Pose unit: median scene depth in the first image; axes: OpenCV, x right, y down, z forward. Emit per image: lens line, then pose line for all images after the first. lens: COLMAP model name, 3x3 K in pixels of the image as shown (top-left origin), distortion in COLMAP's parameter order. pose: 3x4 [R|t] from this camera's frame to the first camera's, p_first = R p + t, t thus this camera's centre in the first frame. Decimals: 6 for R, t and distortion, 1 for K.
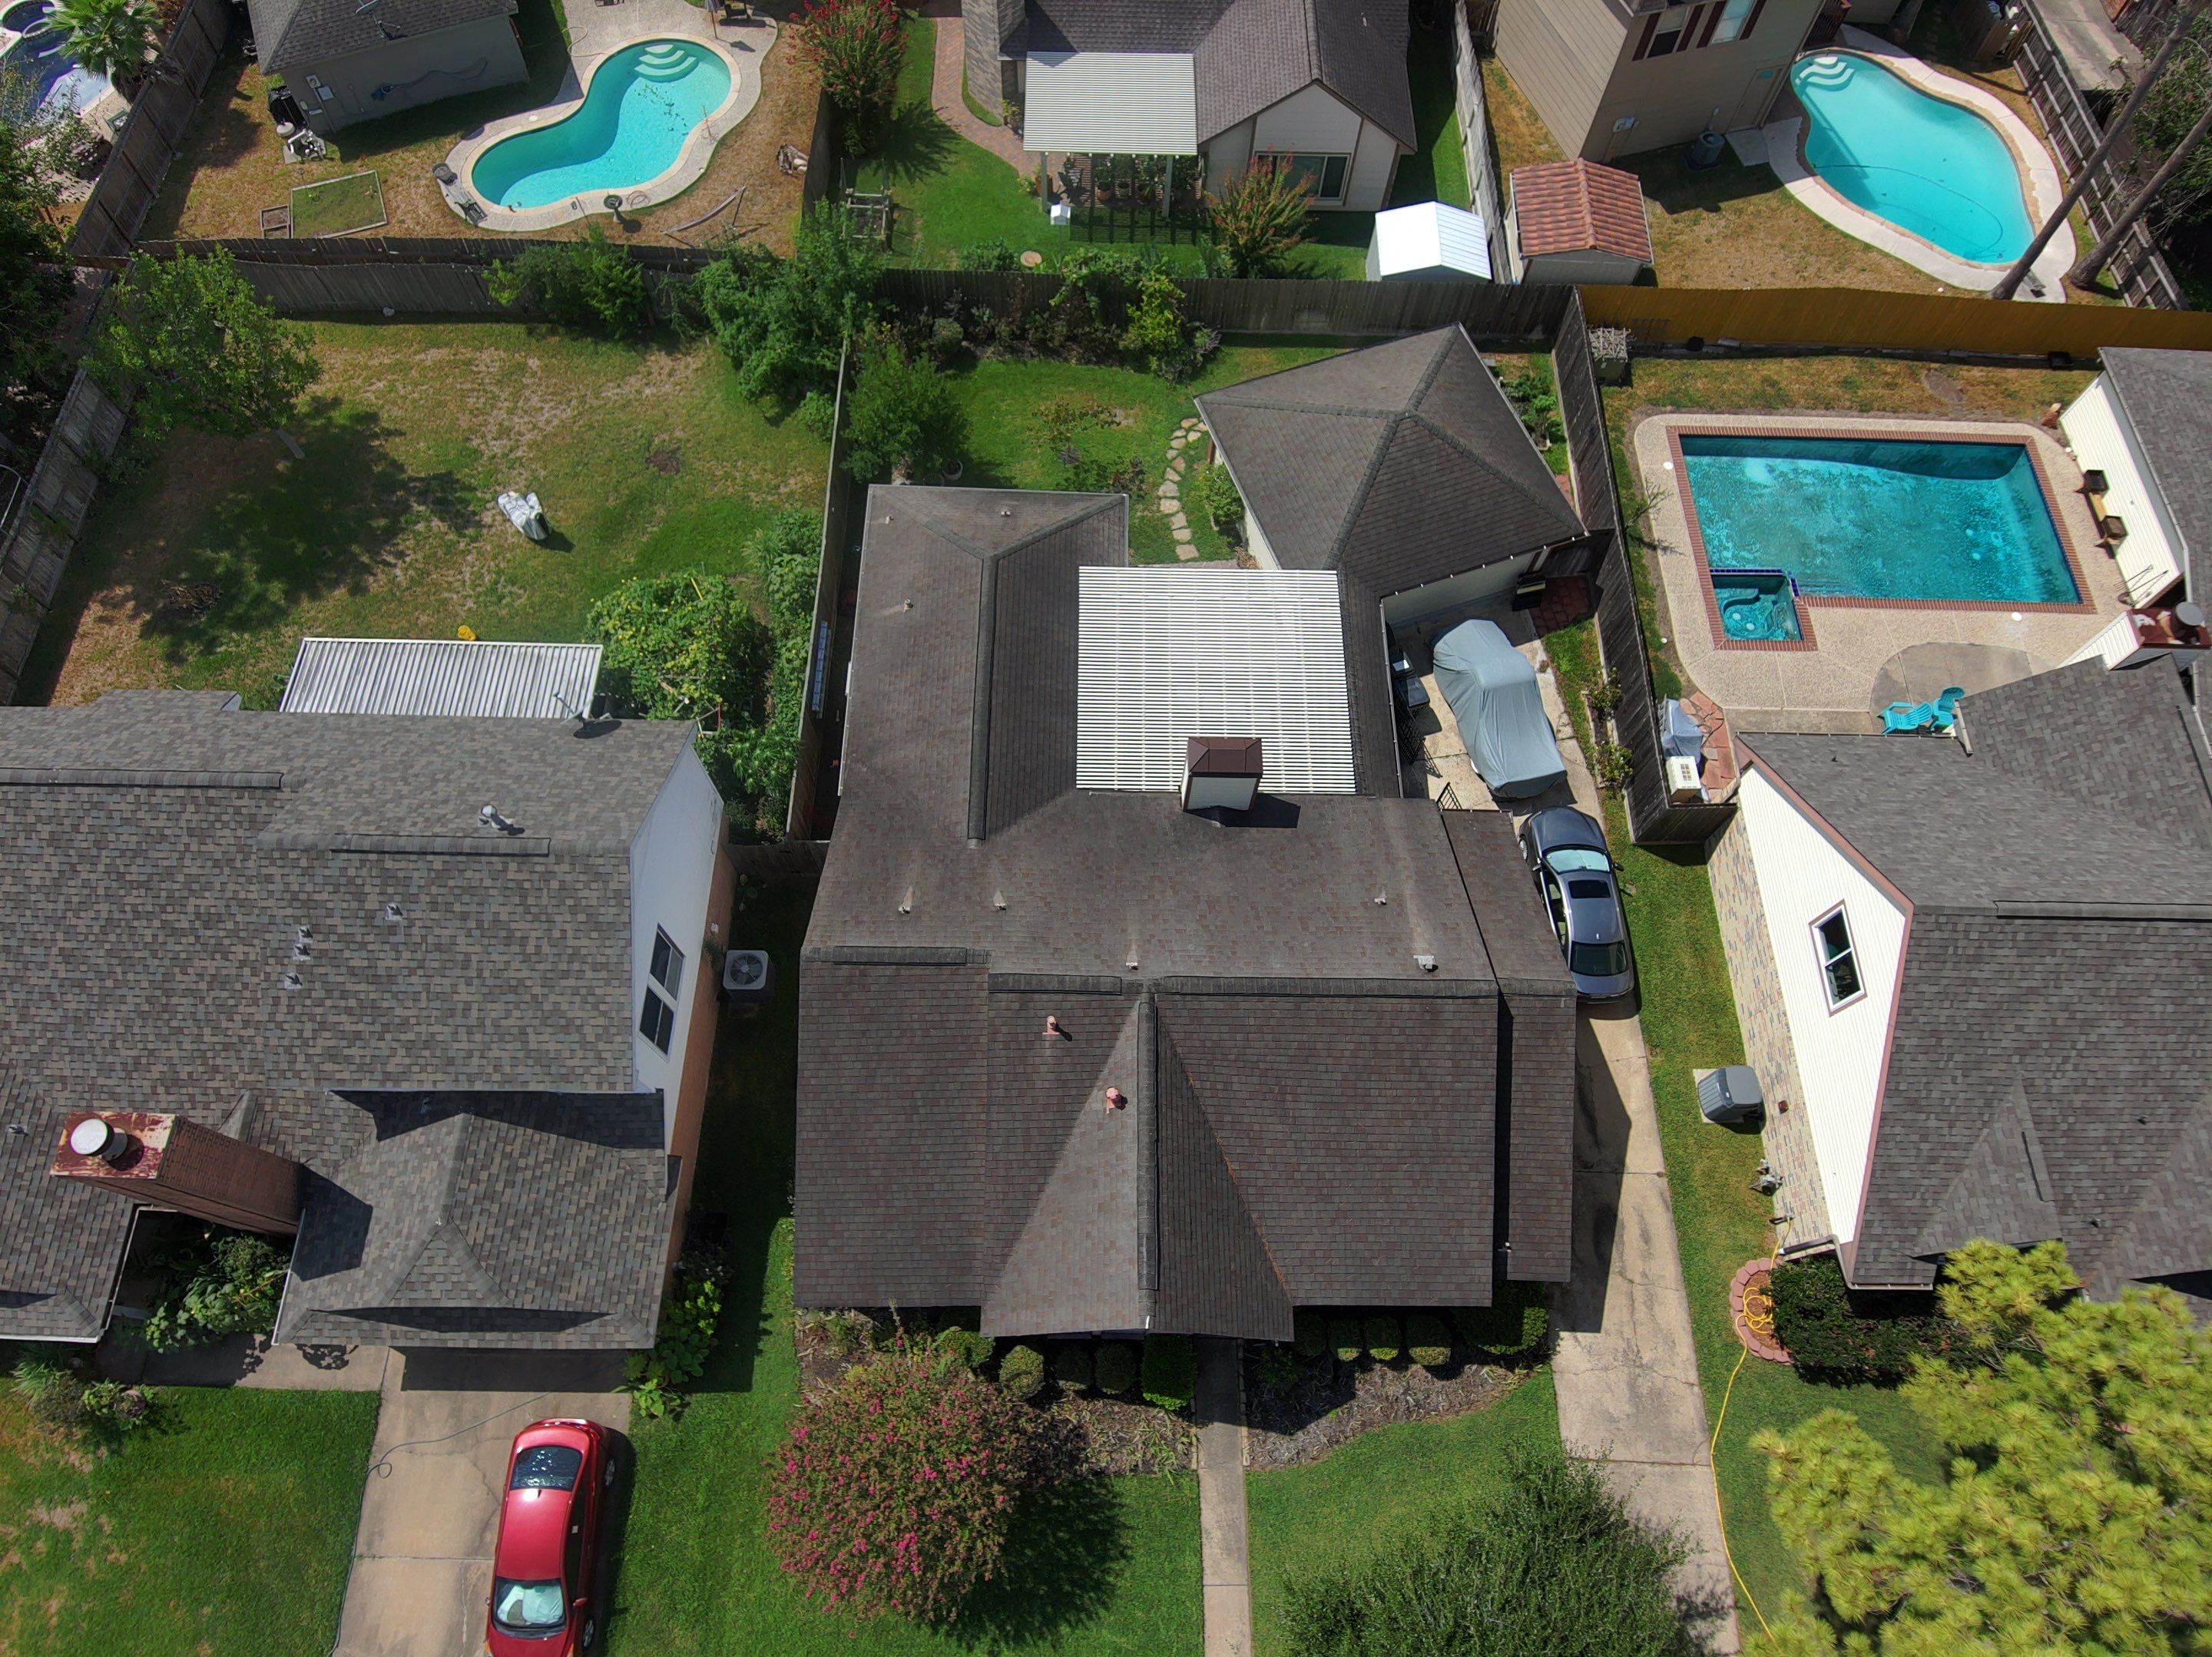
lens RADIAL K [[1315.6, 0, 1106.0], [0, 1315.6, 828.5], [0, 0, 1]] dist [0.058889, -0.077747]
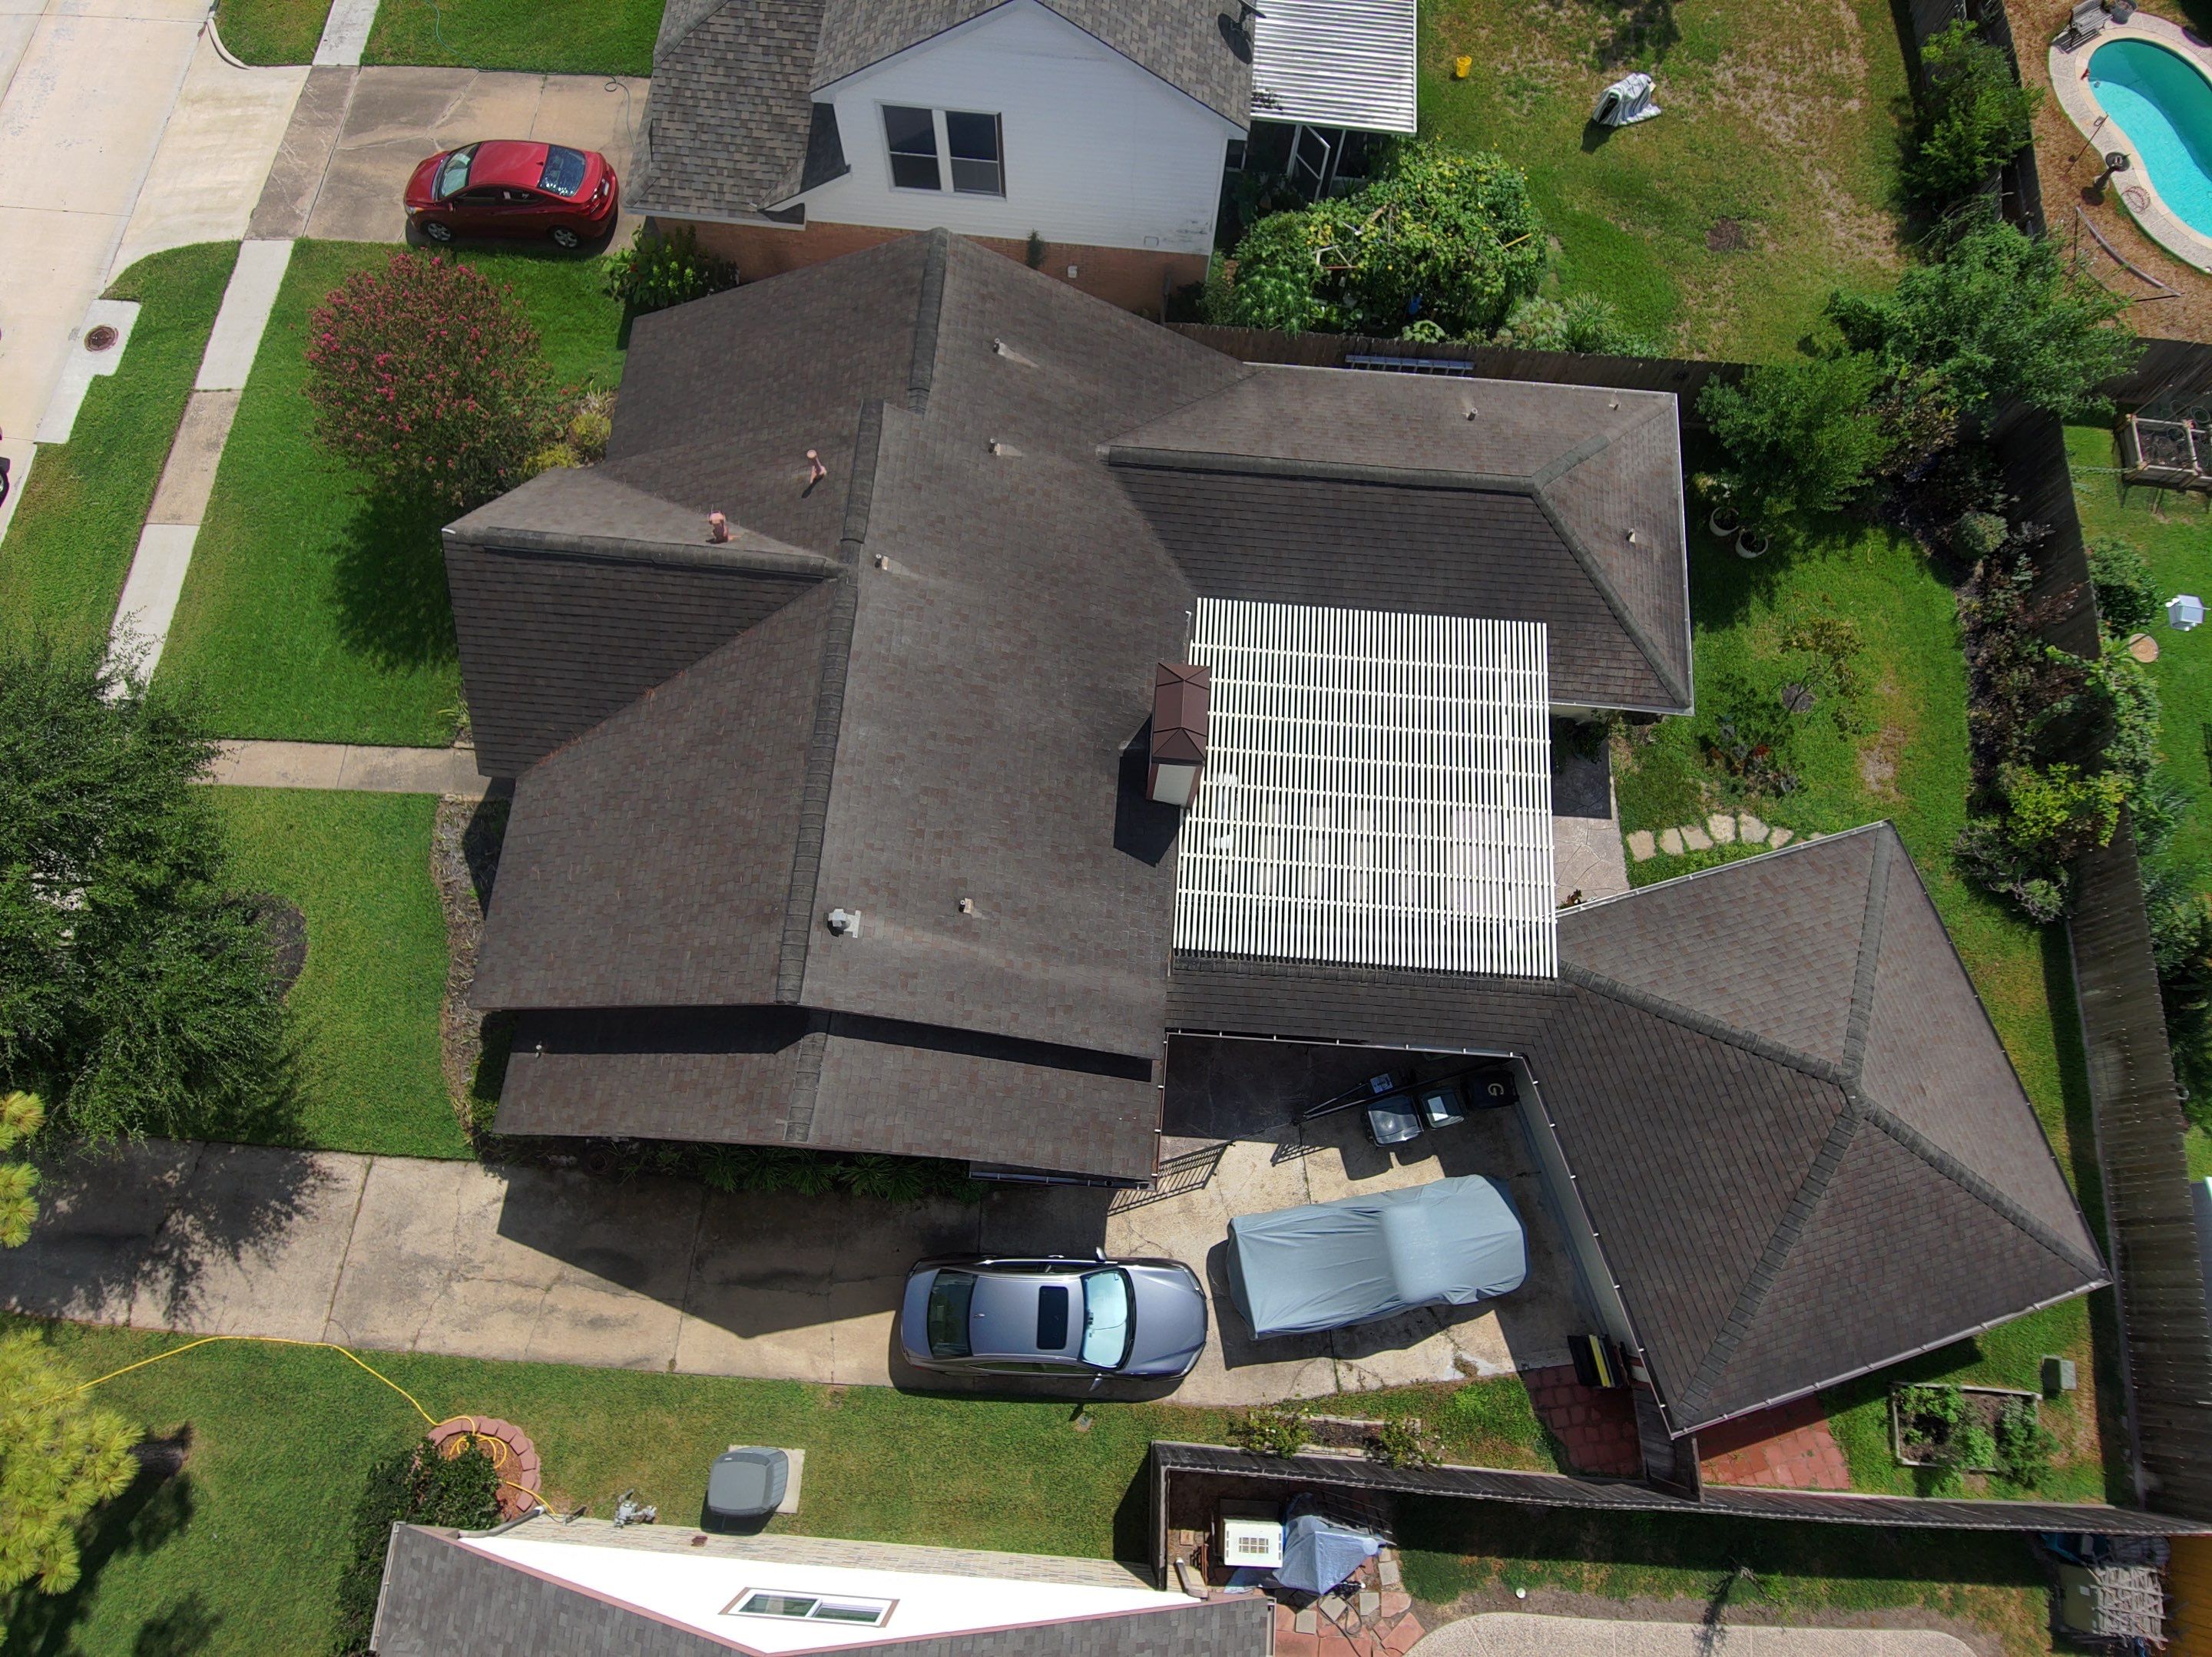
lens RADIAL K [[1311.8, 0, 1059.2], [0, 1311.8, 767.8], [0, 0, 1]] dist [0.060711, -0.082625]
pose [[-0.063994, 0.940488, -0.333748, 0.305979], [-0.917467, 0.076134, 0.390458, -0.228486], [0.392630, 0.331190, 0.857995, 0.308306]]
